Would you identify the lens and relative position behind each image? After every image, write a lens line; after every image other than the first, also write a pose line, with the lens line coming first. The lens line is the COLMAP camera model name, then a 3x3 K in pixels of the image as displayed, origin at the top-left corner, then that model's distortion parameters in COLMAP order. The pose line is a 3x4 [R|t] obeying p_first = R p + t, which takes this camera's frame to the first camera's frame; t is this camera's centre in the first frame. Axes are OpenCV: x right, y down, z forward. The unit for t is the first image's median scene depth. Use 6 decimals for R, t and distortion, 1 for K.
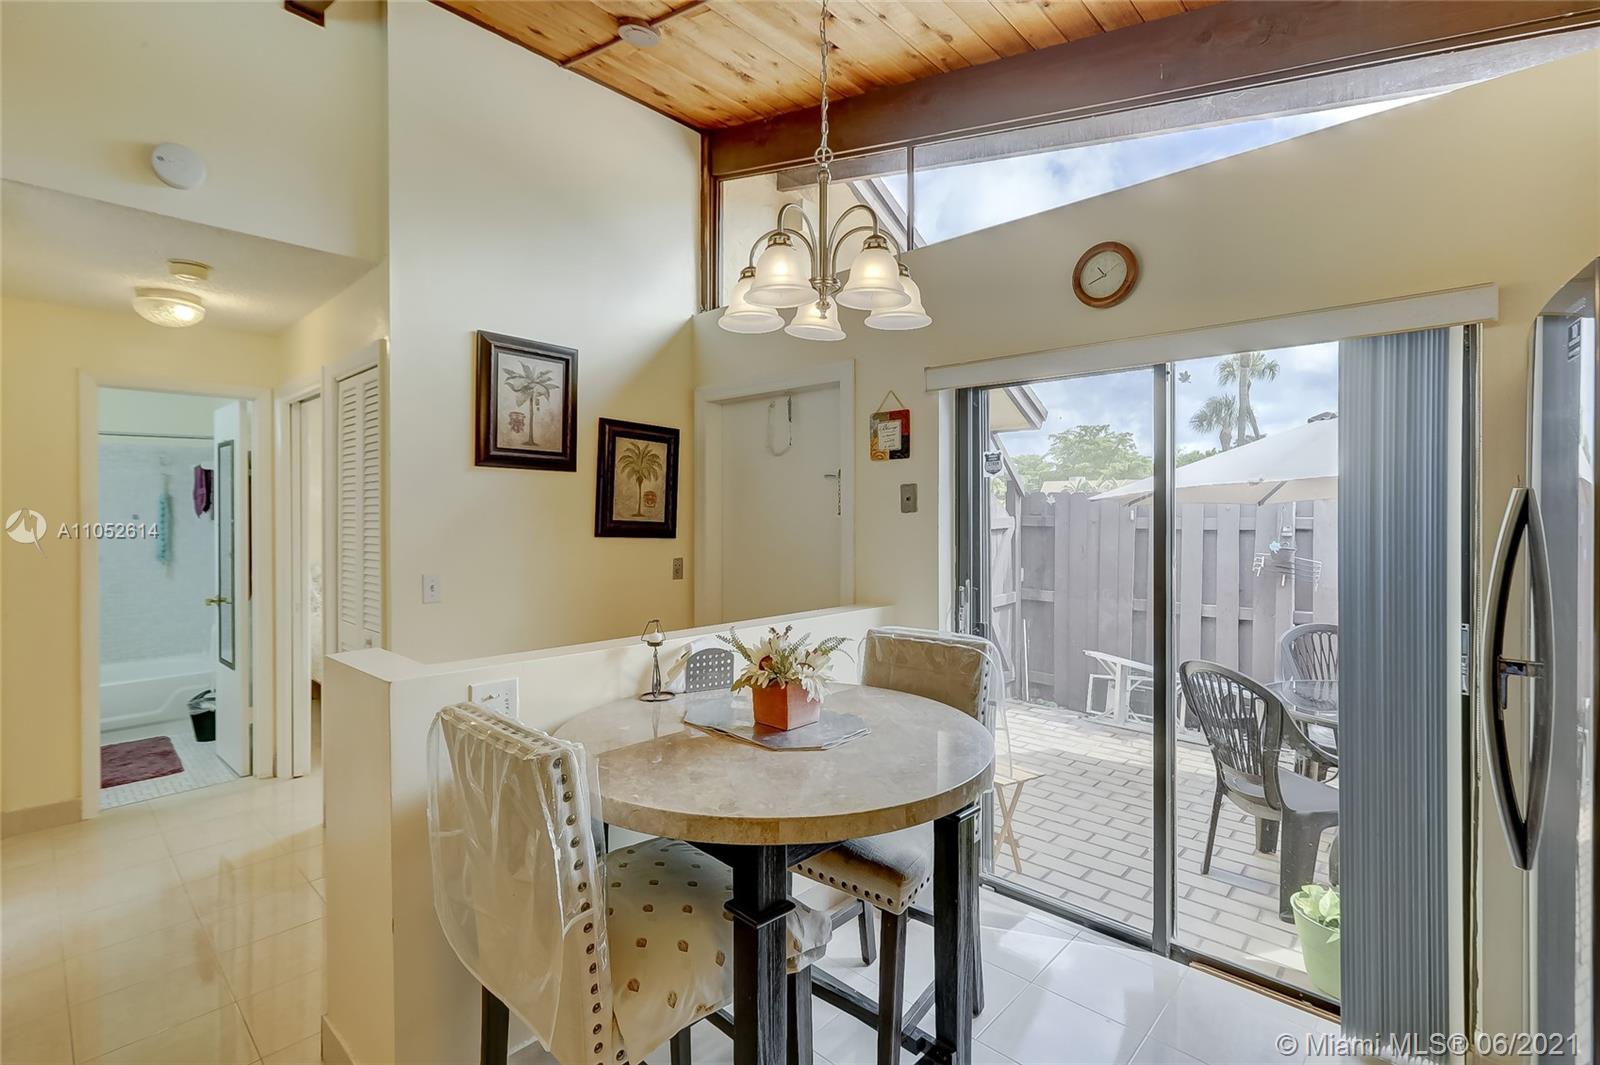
lens RADIAL K [[738.5, 0, 799.5], [0, 738.5, 525.8], [0, 0, 1]] dist [-0.000334, 0.000558]
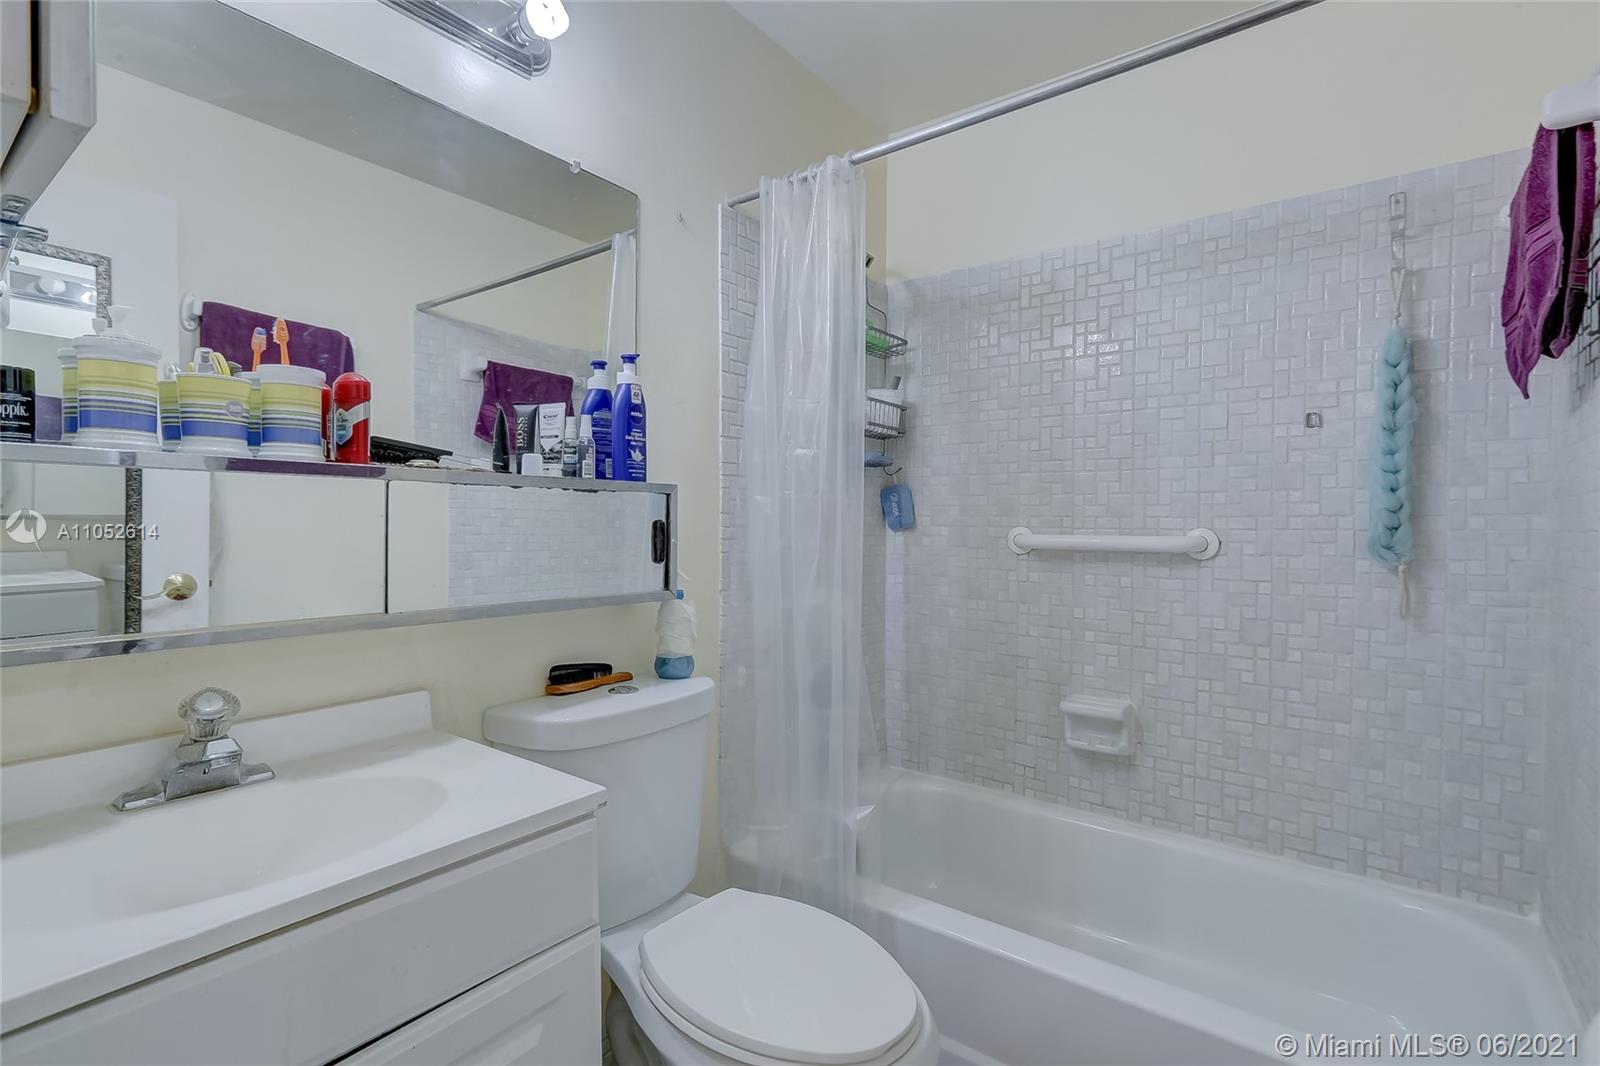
lens RADIAL K [[738.5, 0, 799.5], [0, 738.5, 526.3], [0, 0, 1]] dist [-0.000334, 0.000558]
pose [[0.101967, 0.006512, -0.994766, -0.687495], [-0.021367, 0.999762, 0.004355, 0.043427], [0.994558, 0.020811, 0.102082, 0.853495]]
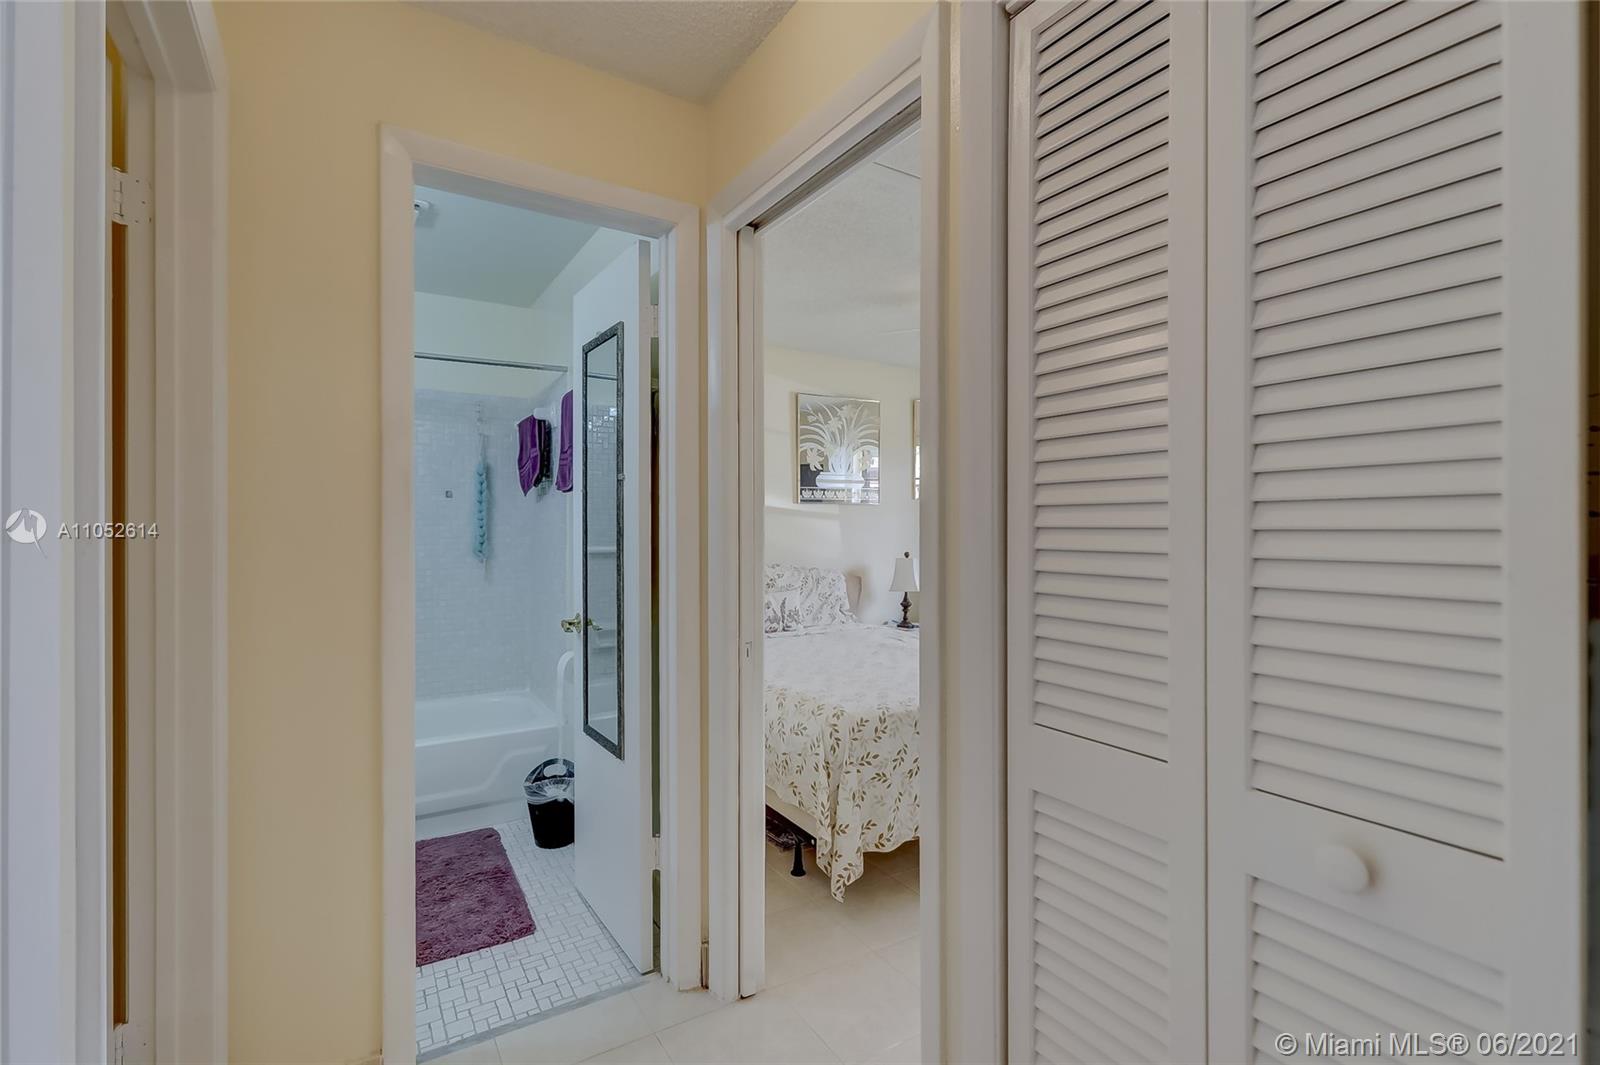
lens RADIAL K [[738.5, 0, 799.5], [0, 738.5, 525.8], [0, 0, 1]] dist [-0.000334, 0.000558]
pose [[0.966079, -0.006383, -0.258170, -0.448690], [0.003440, 0.999924, -0.011852, 0.031482], [0.258226, 0.010562, 0.966027, 0.462634]]
